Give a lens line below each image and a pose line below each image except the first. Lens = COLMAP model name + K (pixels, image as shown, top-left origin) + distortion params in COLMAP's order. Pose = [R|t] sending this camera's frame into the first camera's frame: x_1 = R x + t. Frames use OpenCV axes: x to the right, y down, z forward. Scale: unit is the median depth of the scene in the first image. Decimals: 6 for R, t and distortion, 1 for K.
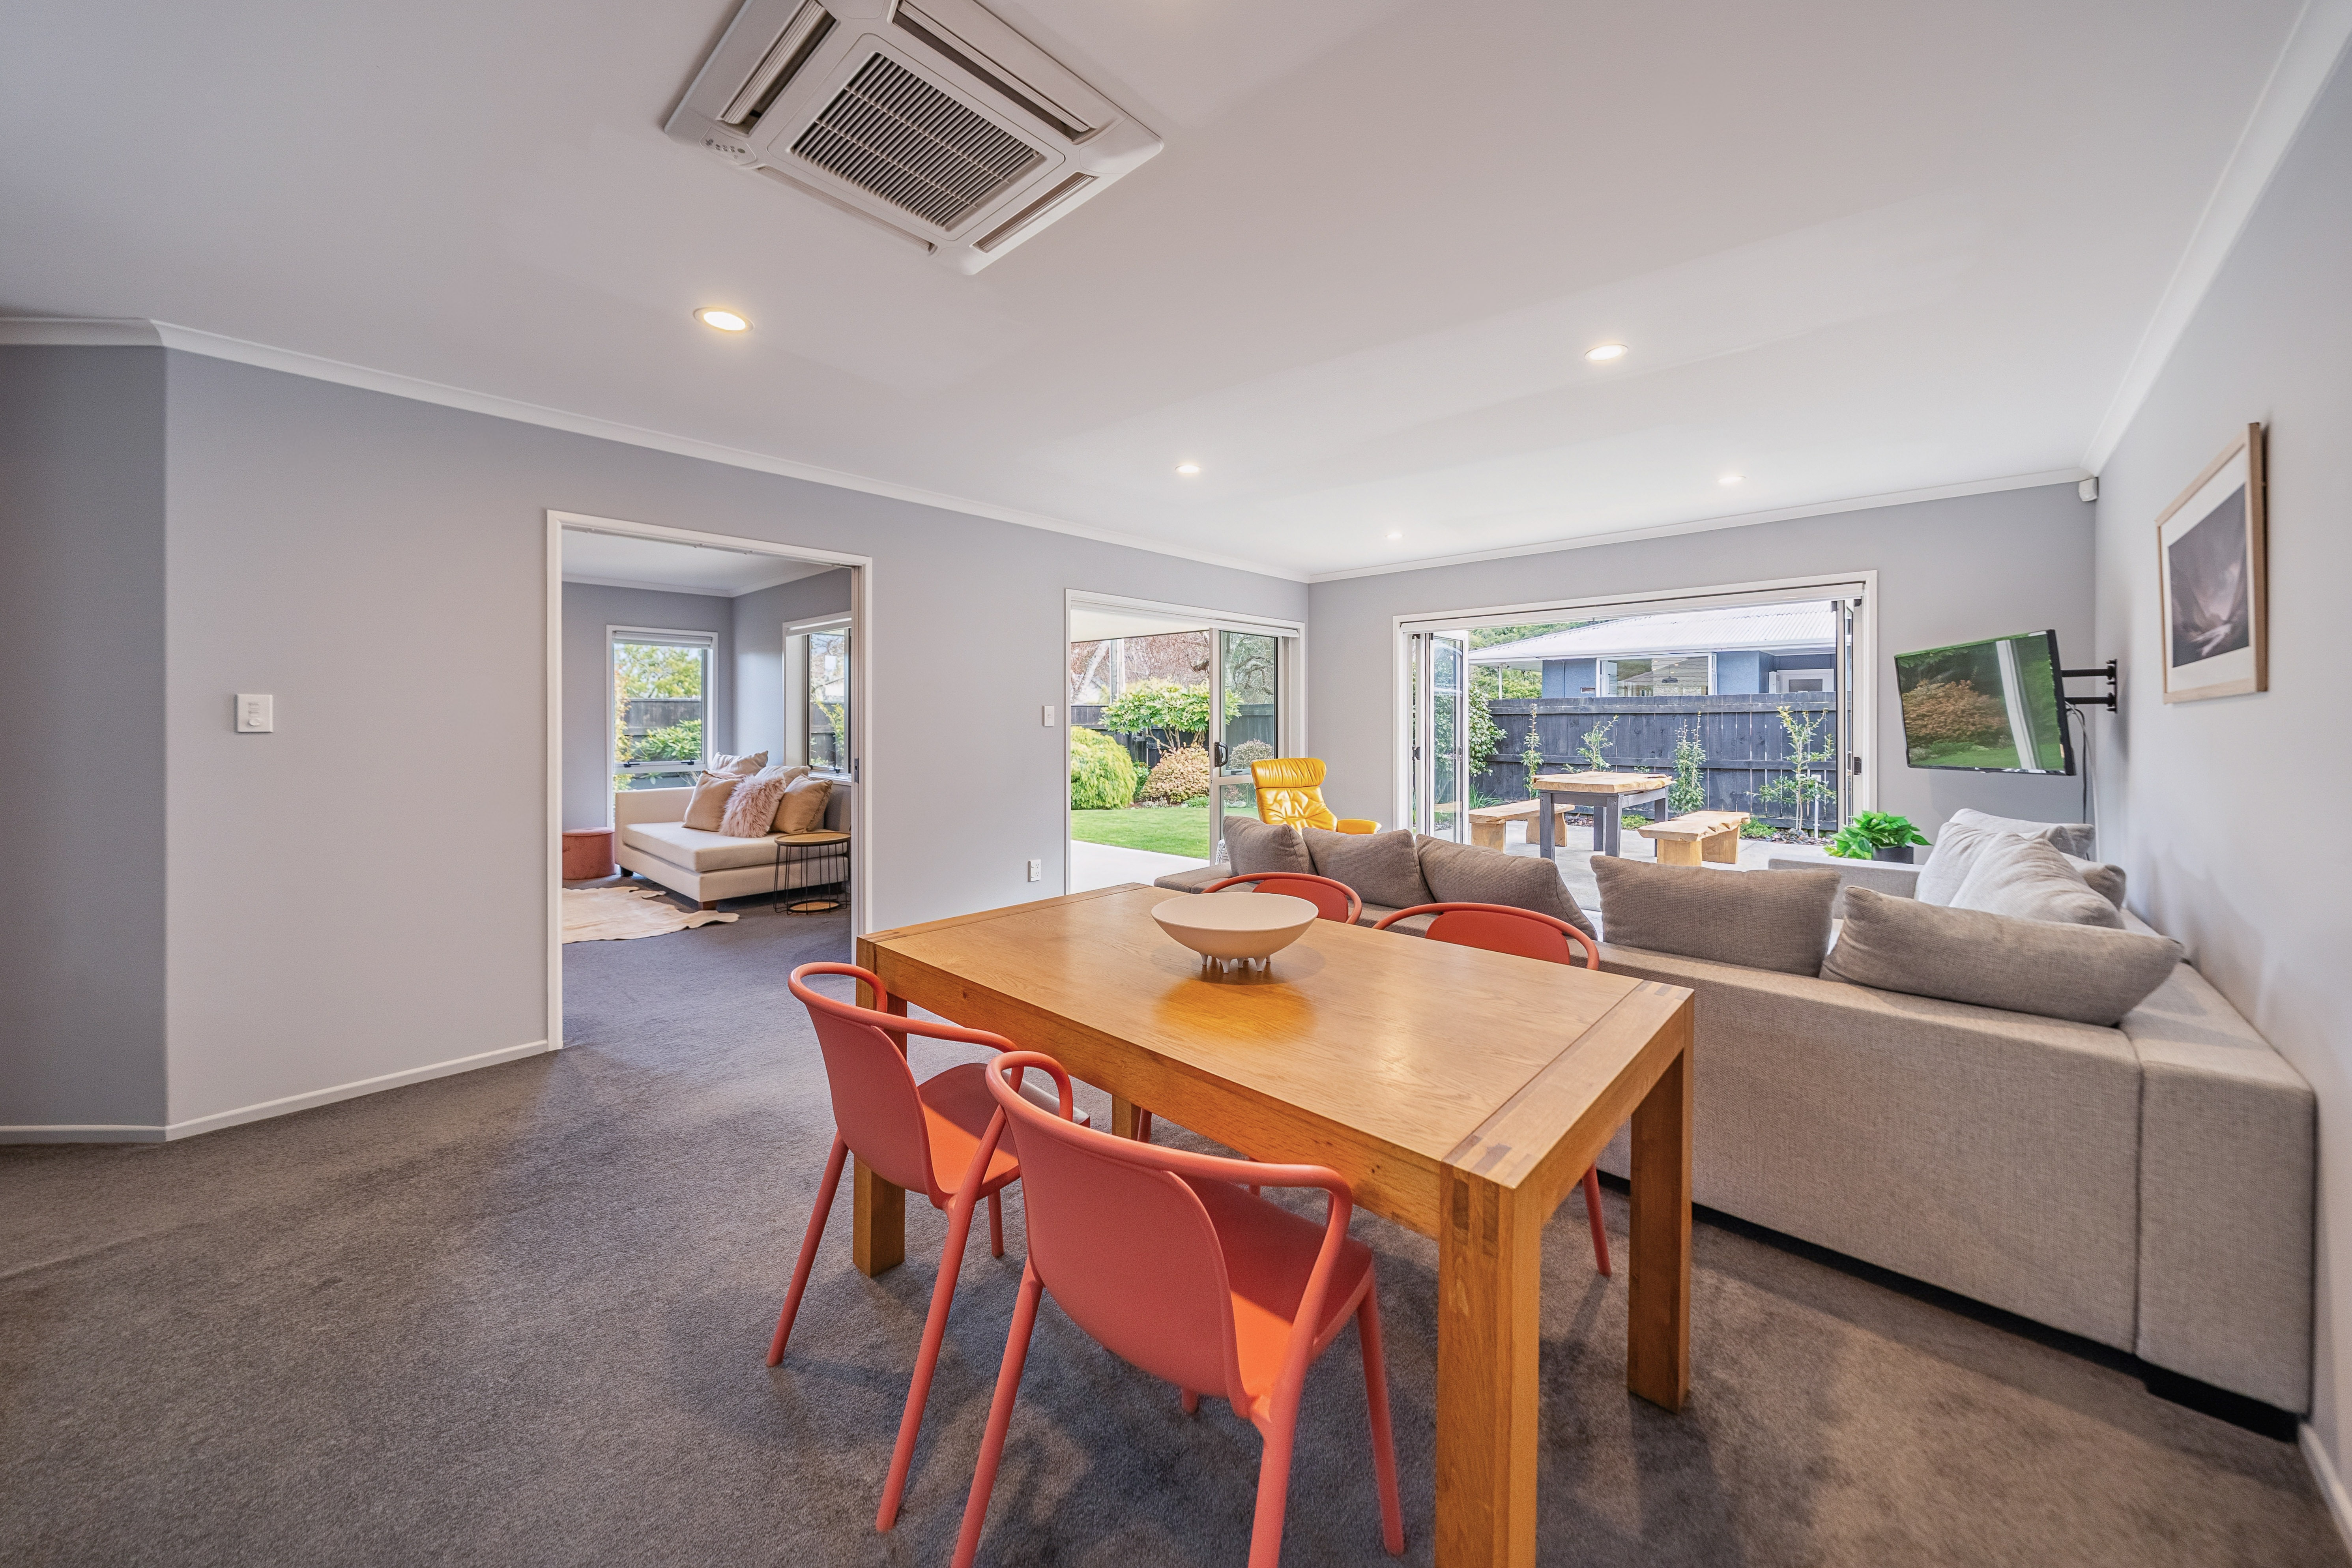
lens RADIAL K [[825.0, 0, 1175.7], [0, 825.0, 721.4], [0, 0, 1]] dist [-0.000192, 0.000014]
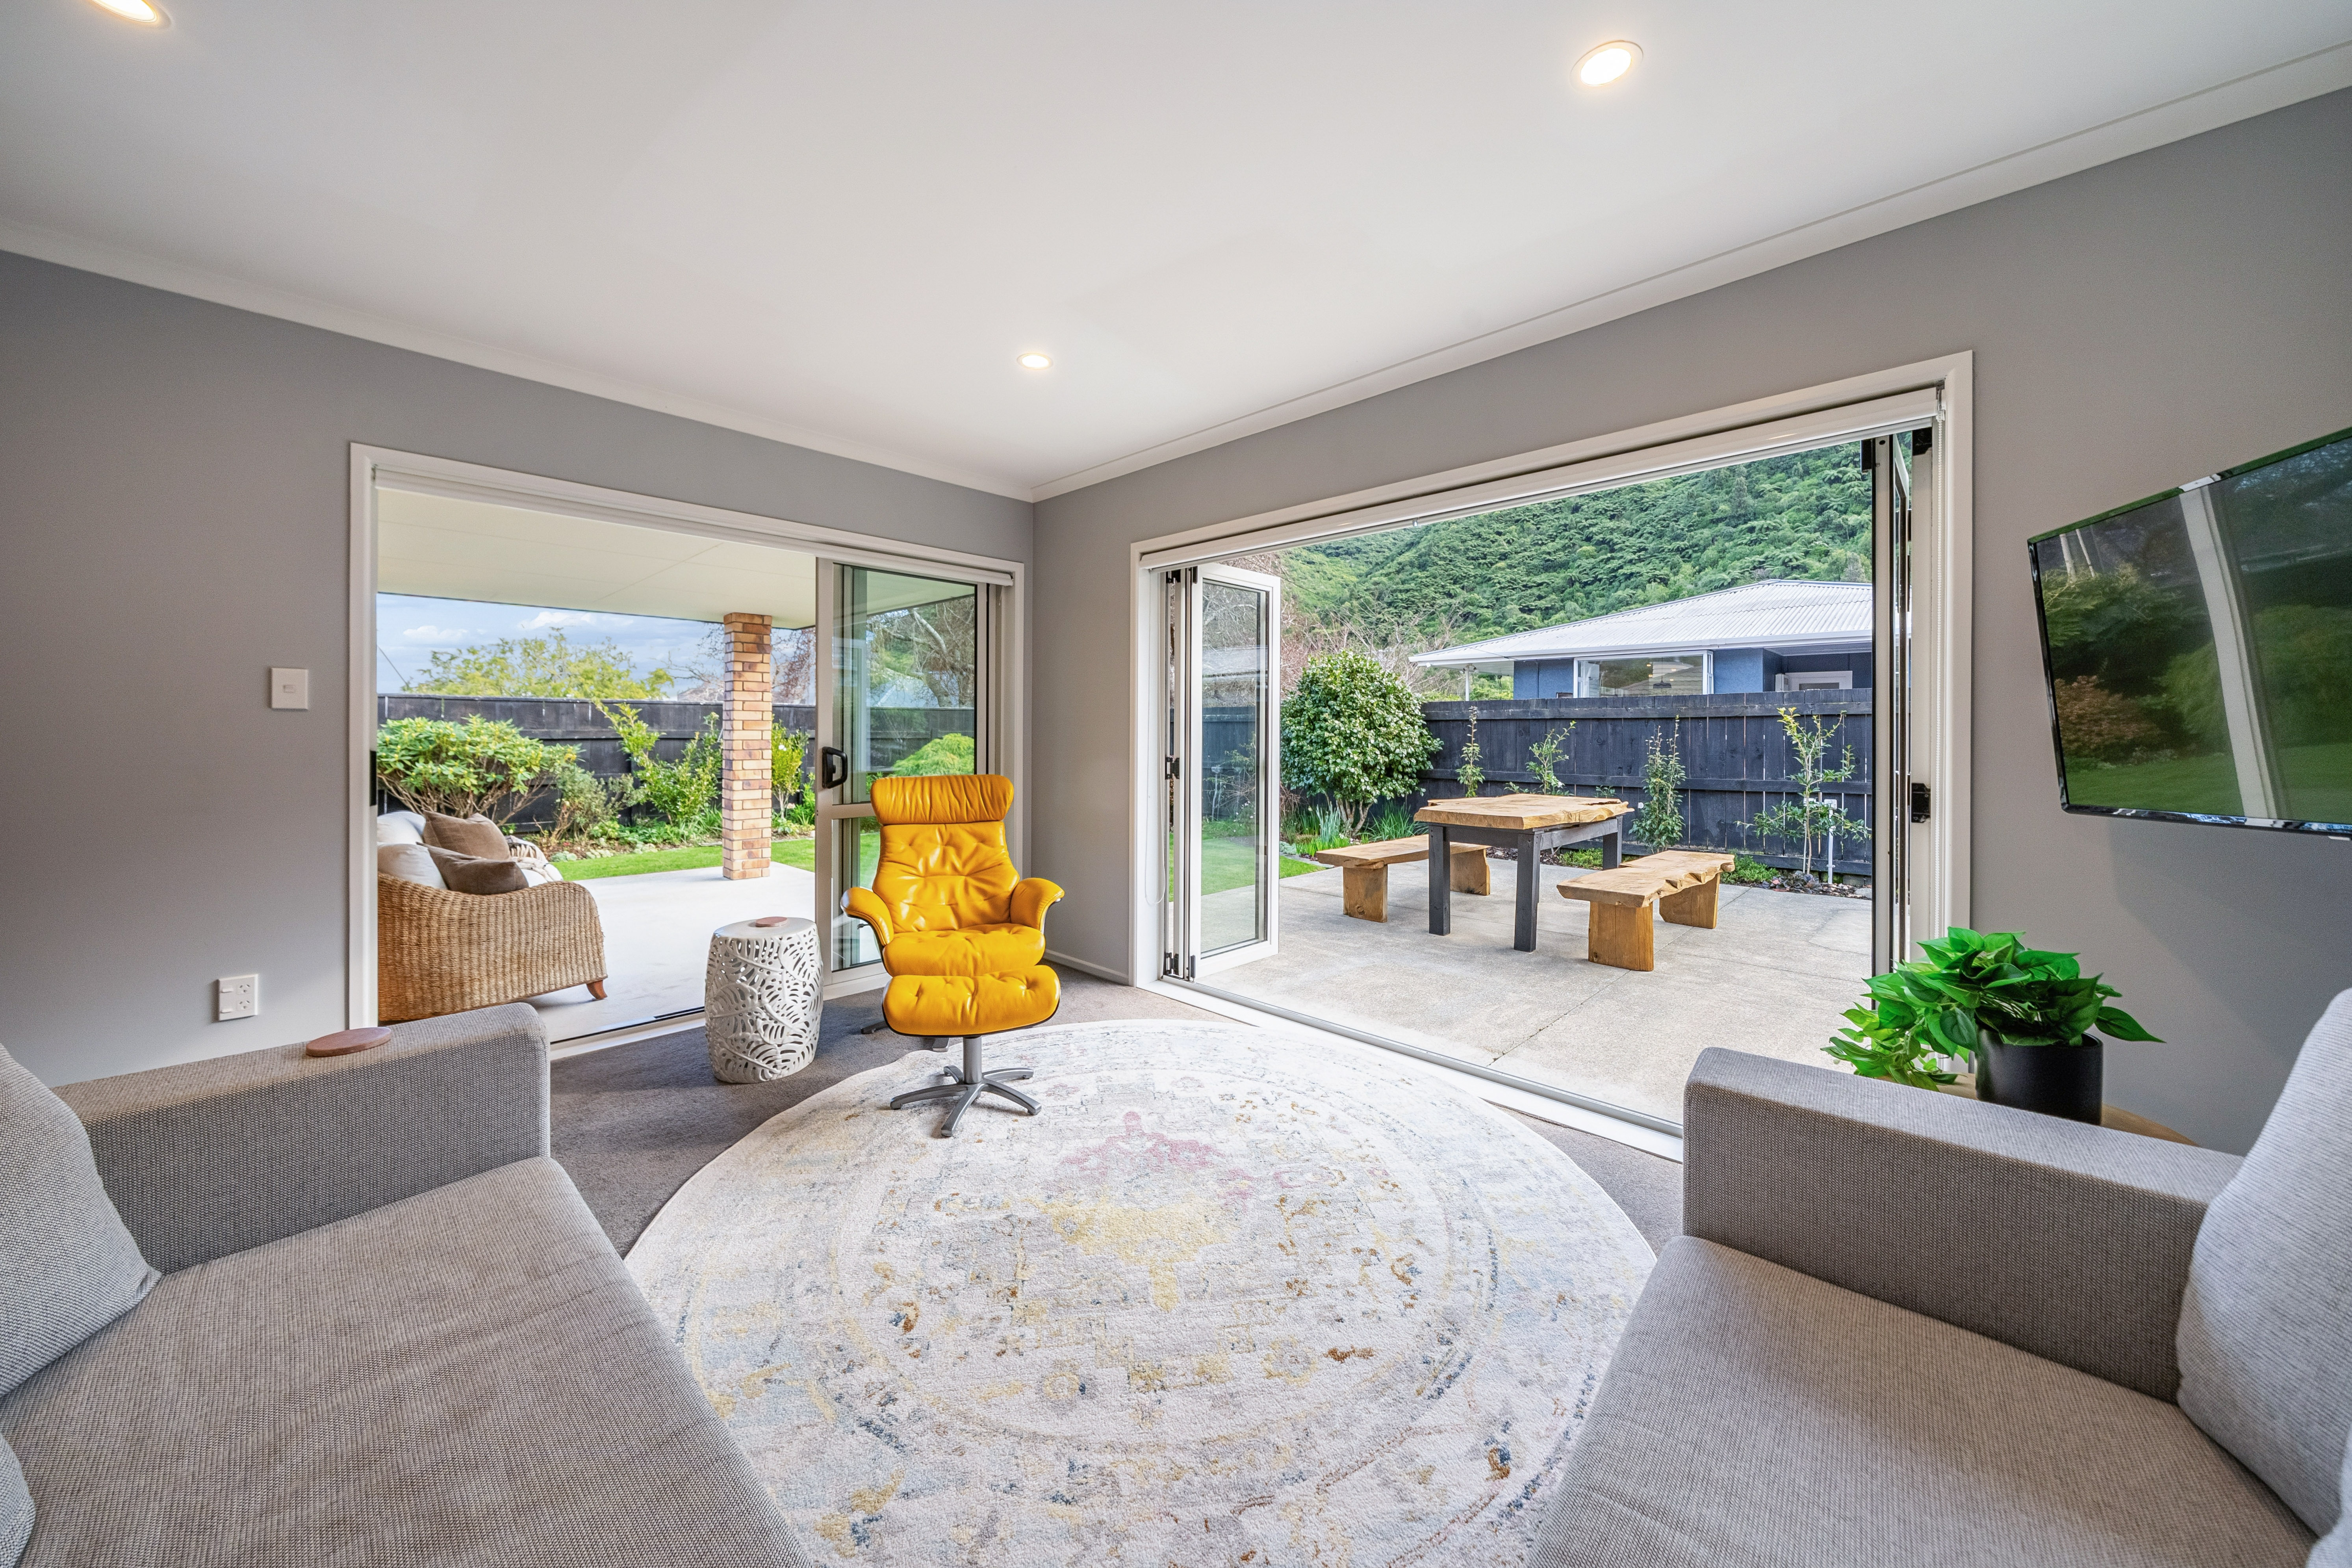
lens RADIAL K [[820.6, 0, 1173.7], [0, 820.6, 732.0], [0, 0, 1]] dist [-0.001427, -0.000053]
pose [[0.999844, 0.006029, -0.016606, 0.189964], [-0.006061, 0.999980, -0.001909, 0.008352], [0.016595, 0.002009, 0.999860, 0.243530]]
